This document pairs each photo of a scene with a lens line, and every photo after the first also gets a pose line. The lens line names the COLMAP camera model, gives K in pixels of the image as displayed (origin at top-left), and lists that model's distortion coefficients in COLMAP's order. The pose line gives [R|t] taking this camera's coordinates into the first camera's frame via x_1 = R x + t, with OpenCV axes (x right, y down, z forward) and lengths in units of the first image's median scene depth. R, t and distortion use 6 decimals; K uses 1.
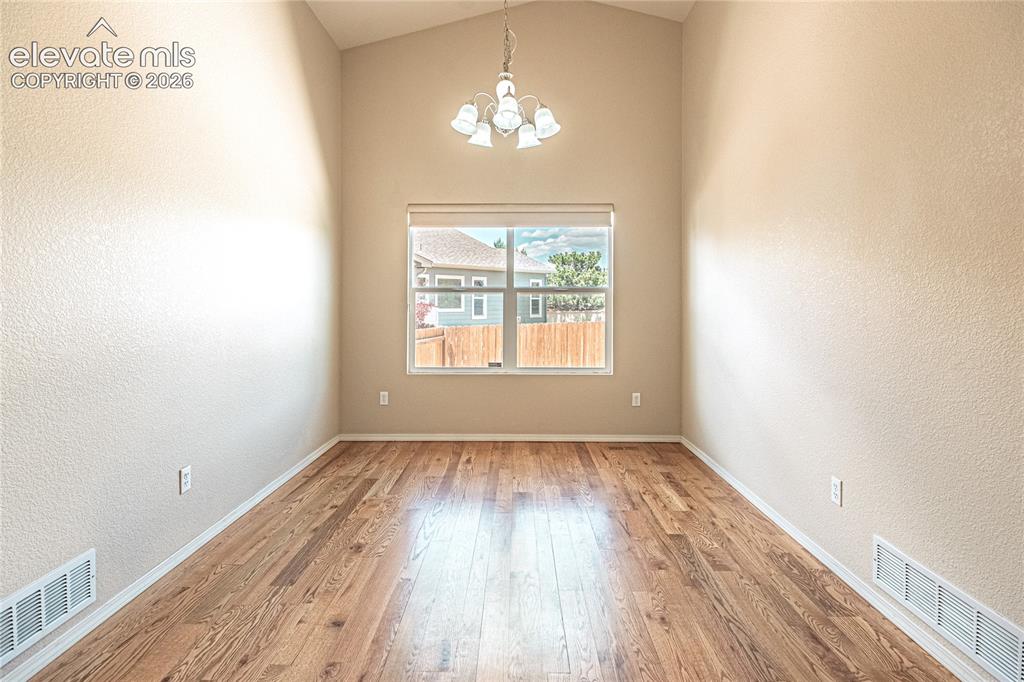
lens RADIAL K [[513.1, 0, 511.1], [0, 513.1, 303.1], [0, 0, 1]] dist [0.038796, -0.034491]
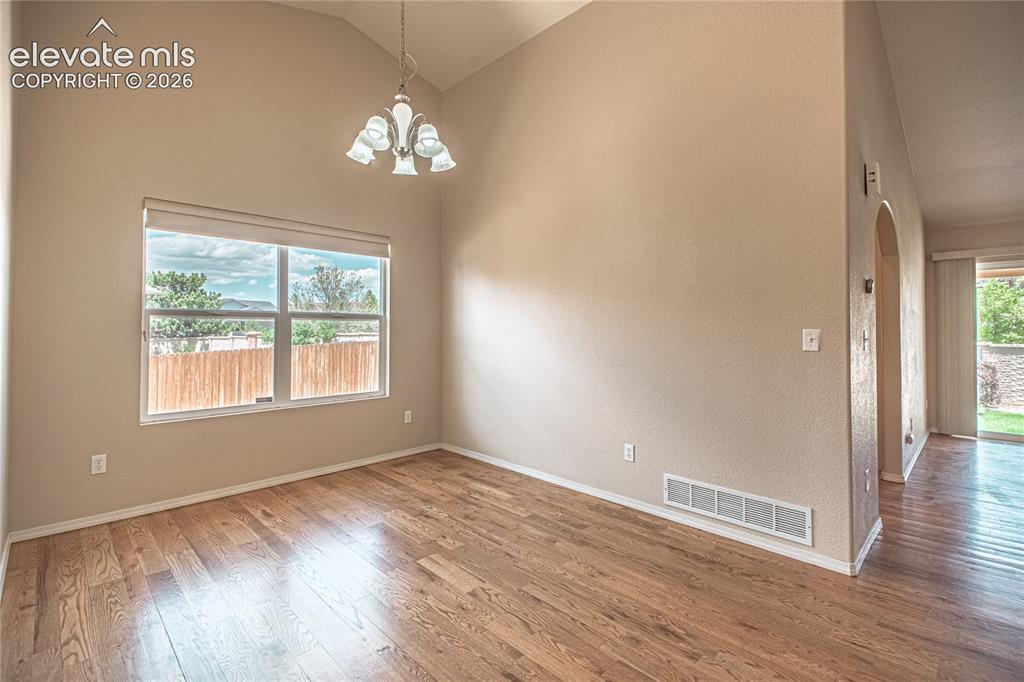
lens RADIAL K [[459.4, 0, 508.3], [0, 459.4, 326.3], [0, 0, 1]] dist [0.033665, -0.020725]
pose [[0.706548, 0.005043, 0.707647, -0.354725], [-0.000588, 0.999978, -0.006539, -0.000770], [-0.707665, 0.004204, 0.706535, 0.175300]]
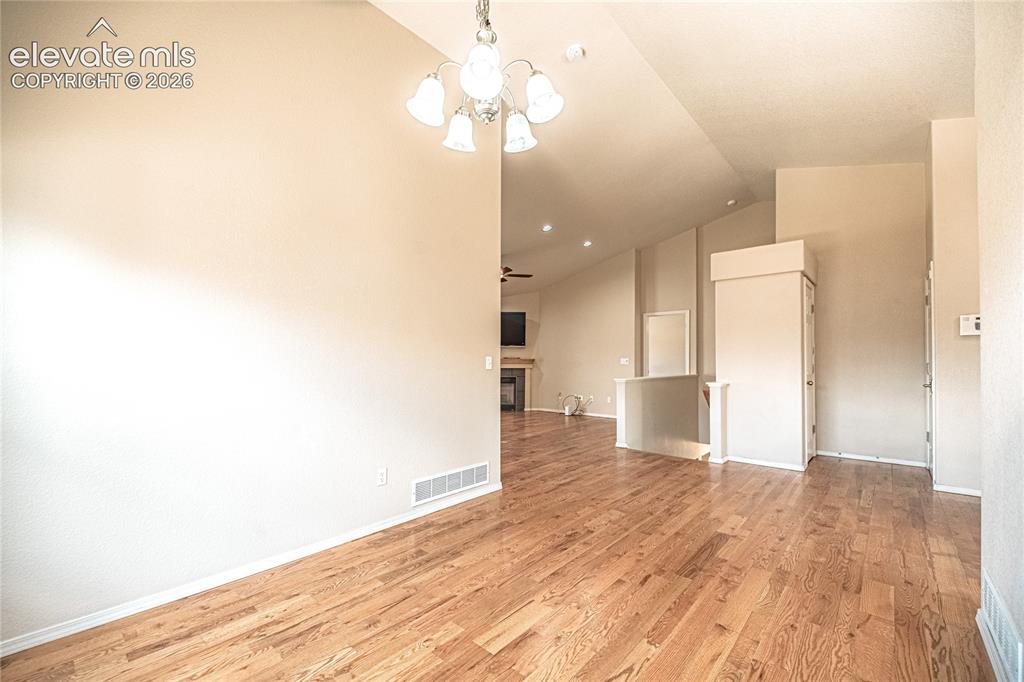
lens RADIAL K [[423.4, 0, 512.0], [0, 423.4, 341.0], [0, 0, 1]] dist [0.000132, -0.000245]
pose [[-0.755553, 0.022551, 0.654700, -0.312313], [-0.003276, 0.999265, -0.038200, -0.000431], [-0.655080, -0.031007, -0.754923, 1.038075]]
